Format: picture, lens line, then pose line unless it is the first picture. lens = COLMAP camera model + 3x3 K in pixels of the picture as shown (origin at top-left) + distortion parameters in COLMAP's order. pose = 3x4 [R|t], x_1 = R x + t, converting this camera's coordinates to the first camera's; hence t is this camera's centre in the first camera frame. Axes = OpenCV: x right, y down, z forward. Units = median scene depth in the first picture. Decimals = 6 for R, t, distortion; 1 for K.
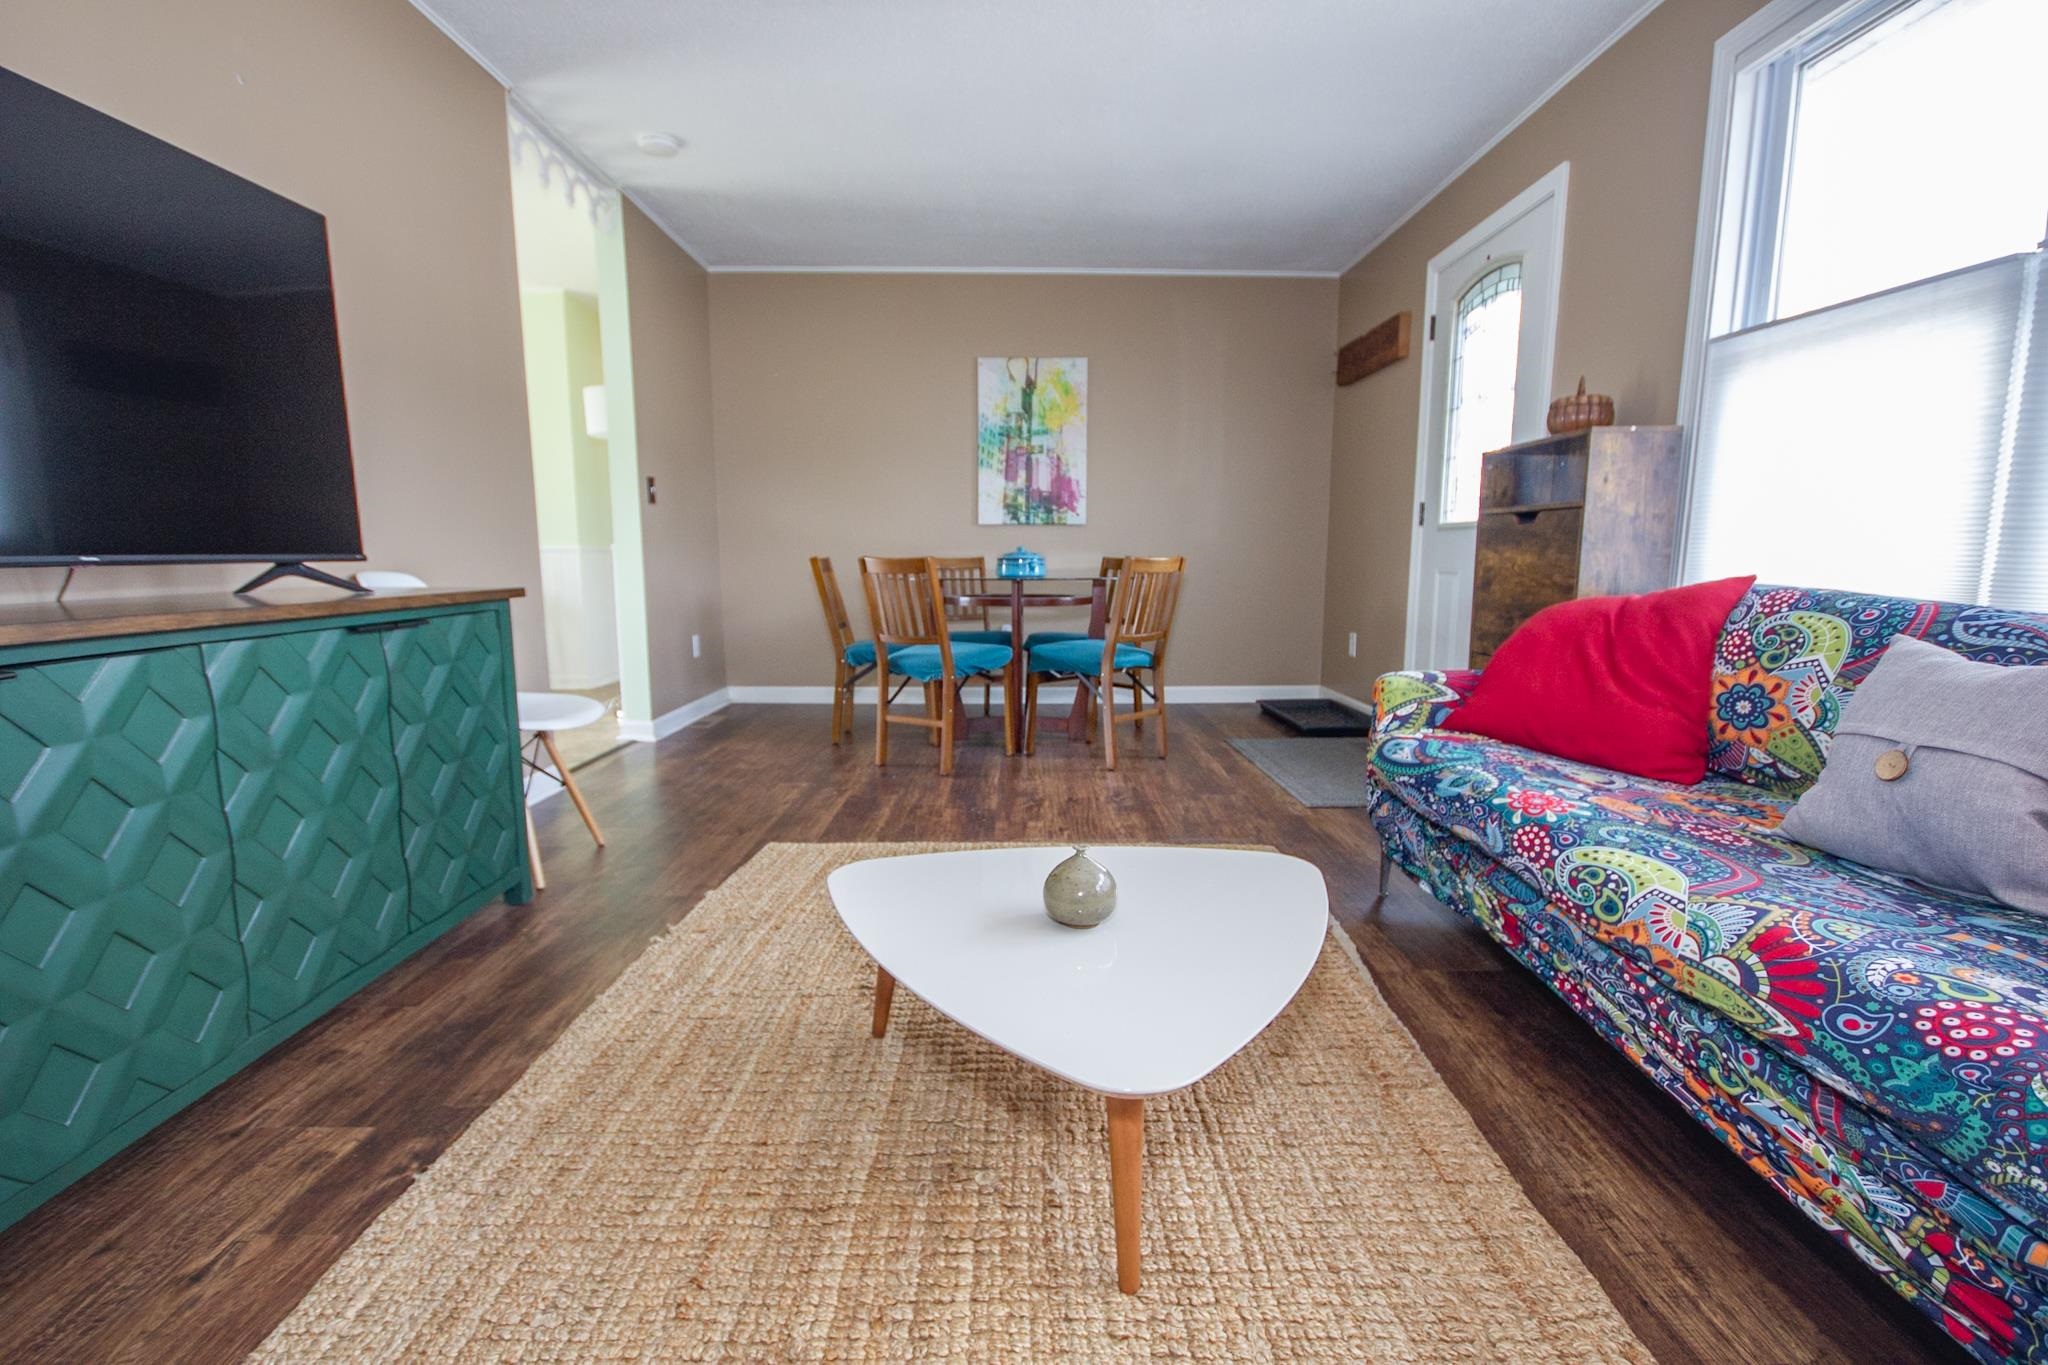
lens RADIAL K [[945.0, 0, 1025.4], [0, 945.0, 690.5], [0, 0, 1]] dist [0.001995, -0.005943]
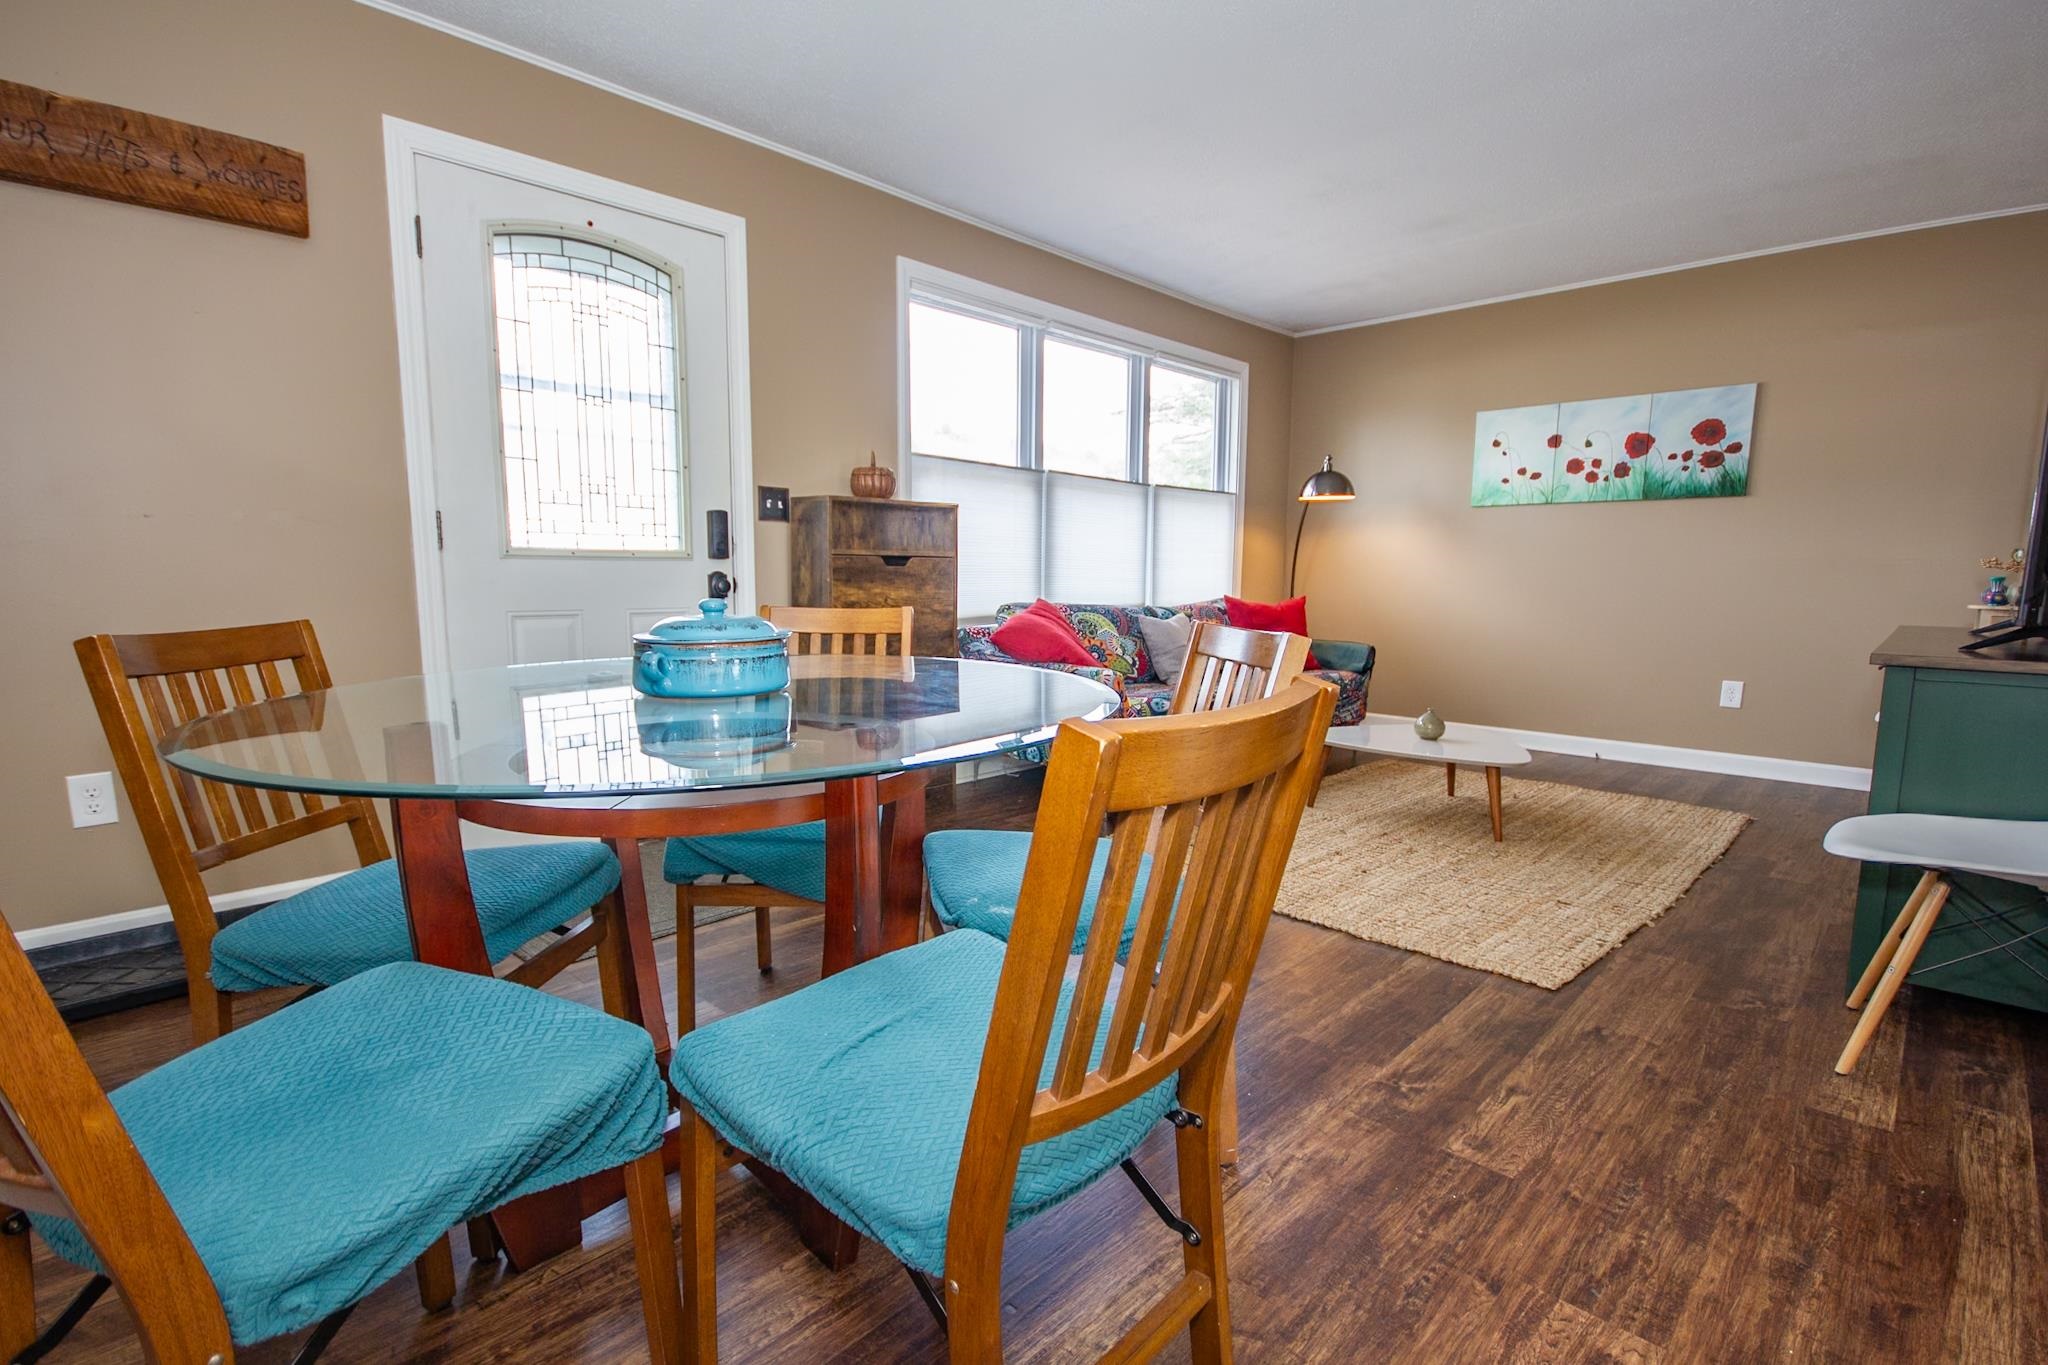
lens RADIAL K [[946.8, 0, 1021.9], [0, 946.8, 695.1], [0, 0, 1]] dist [0.000071, 0.000185]
pose [[-0.705963, -0.099898, 0.701168, -0.731114], [0.091072, 0.968980, 0.229748, -0.430854], [-0.702369, 0.226051, -0.674965, 2.686144]]
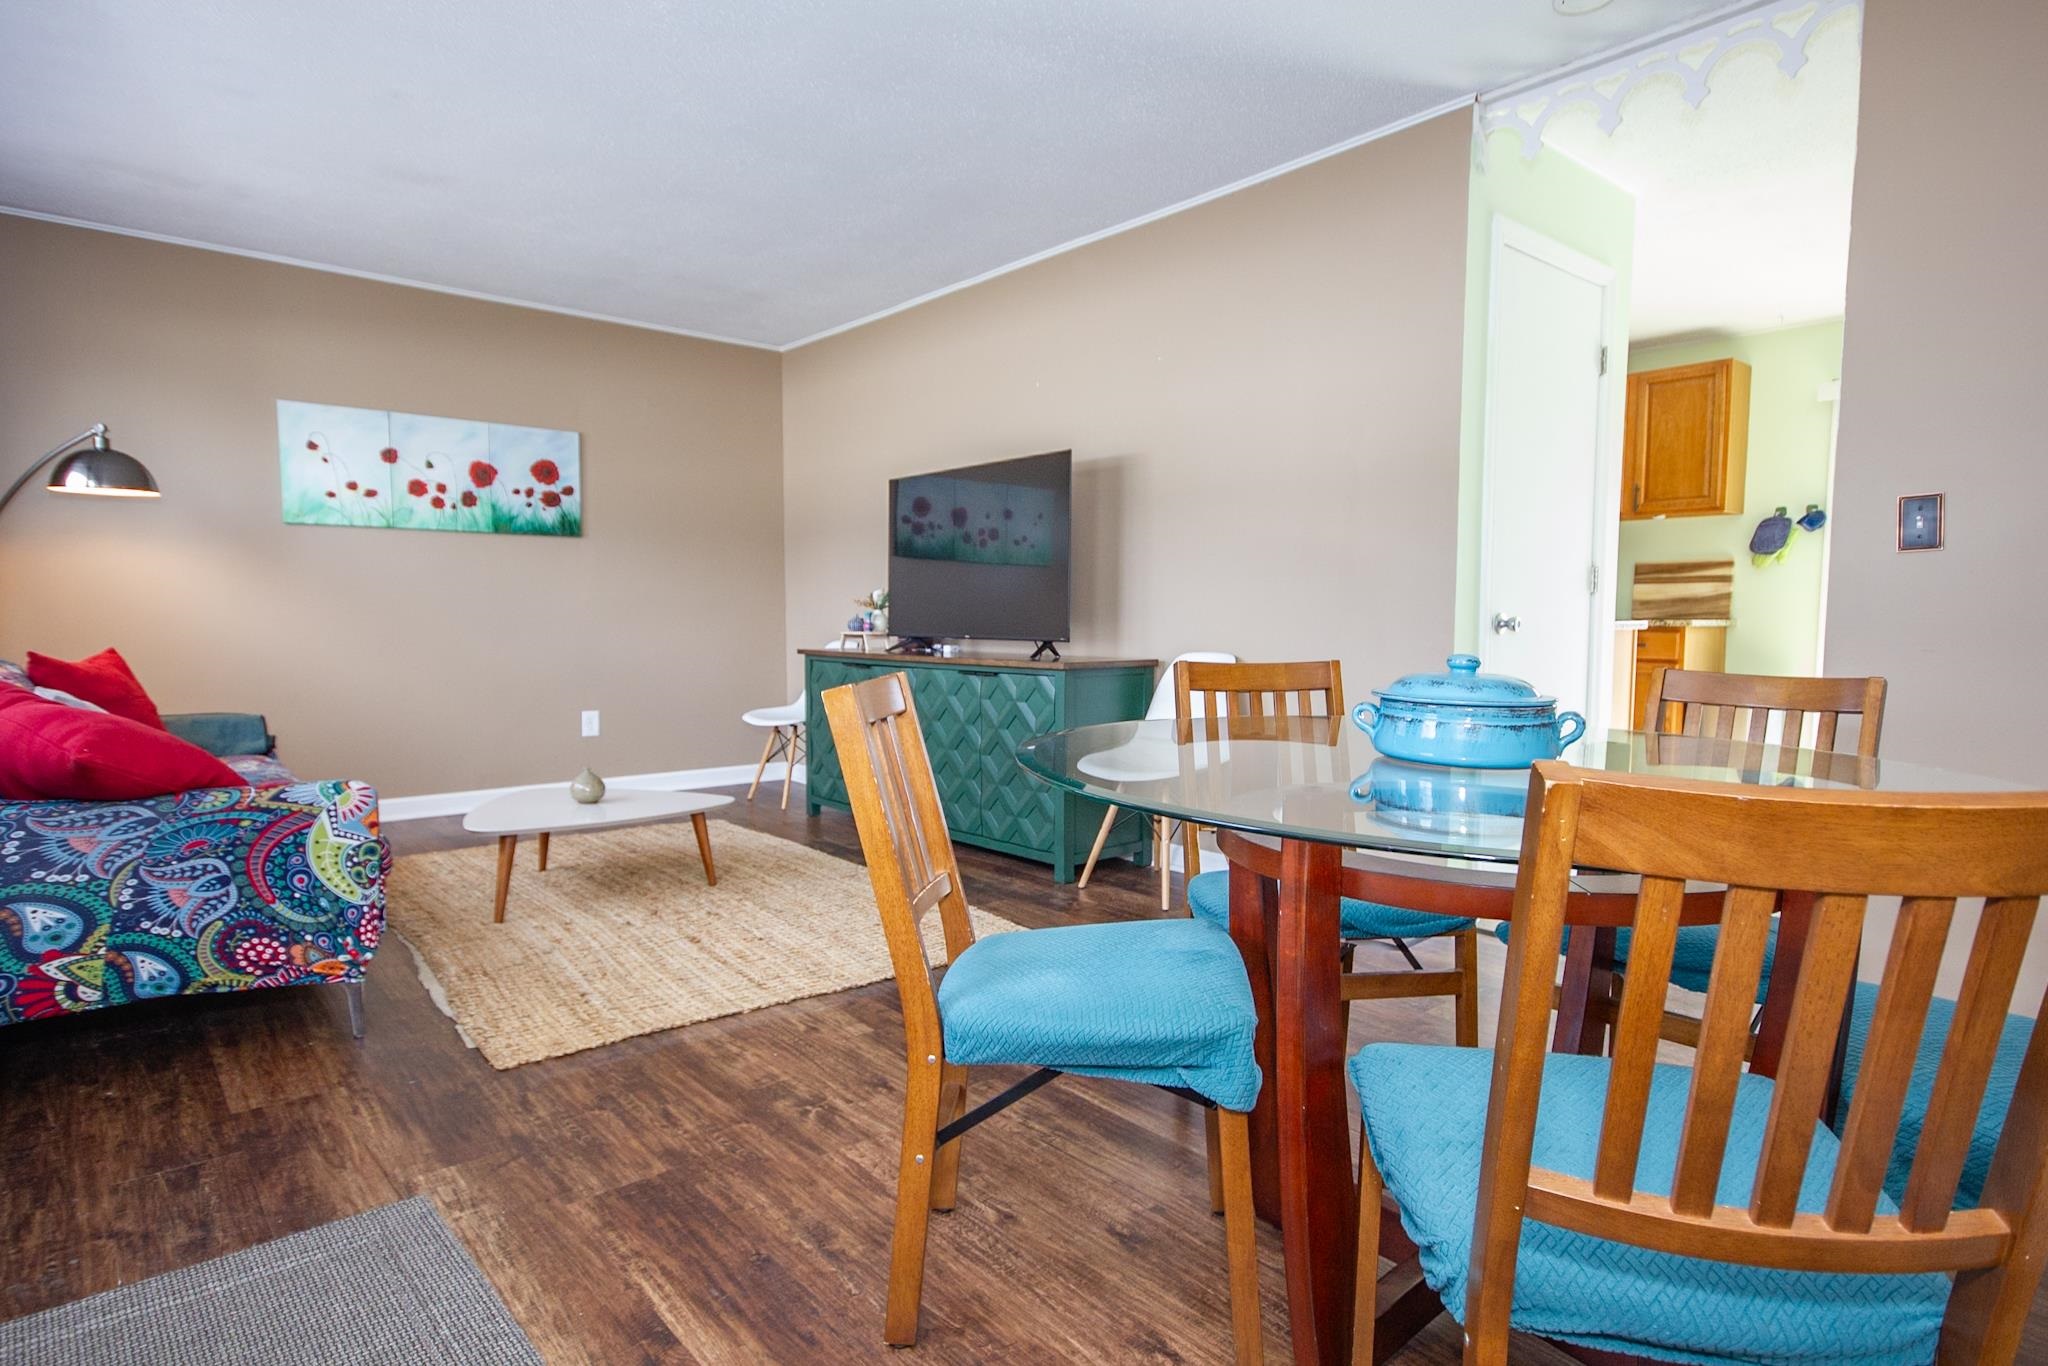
lens RADIAL K [[1112.8, 0, 1015.4], [0, 1112.8, 690.6], [0, 0, 1]] dist [0.015635, -0.000499]
pose [[-0.767064, 0.039248, -0.640370, 0.737472], [-0.096258, 0.979788, 0.175354, -0.436658], [0.634309, 0.196148, -0.747782, 2.729473]]
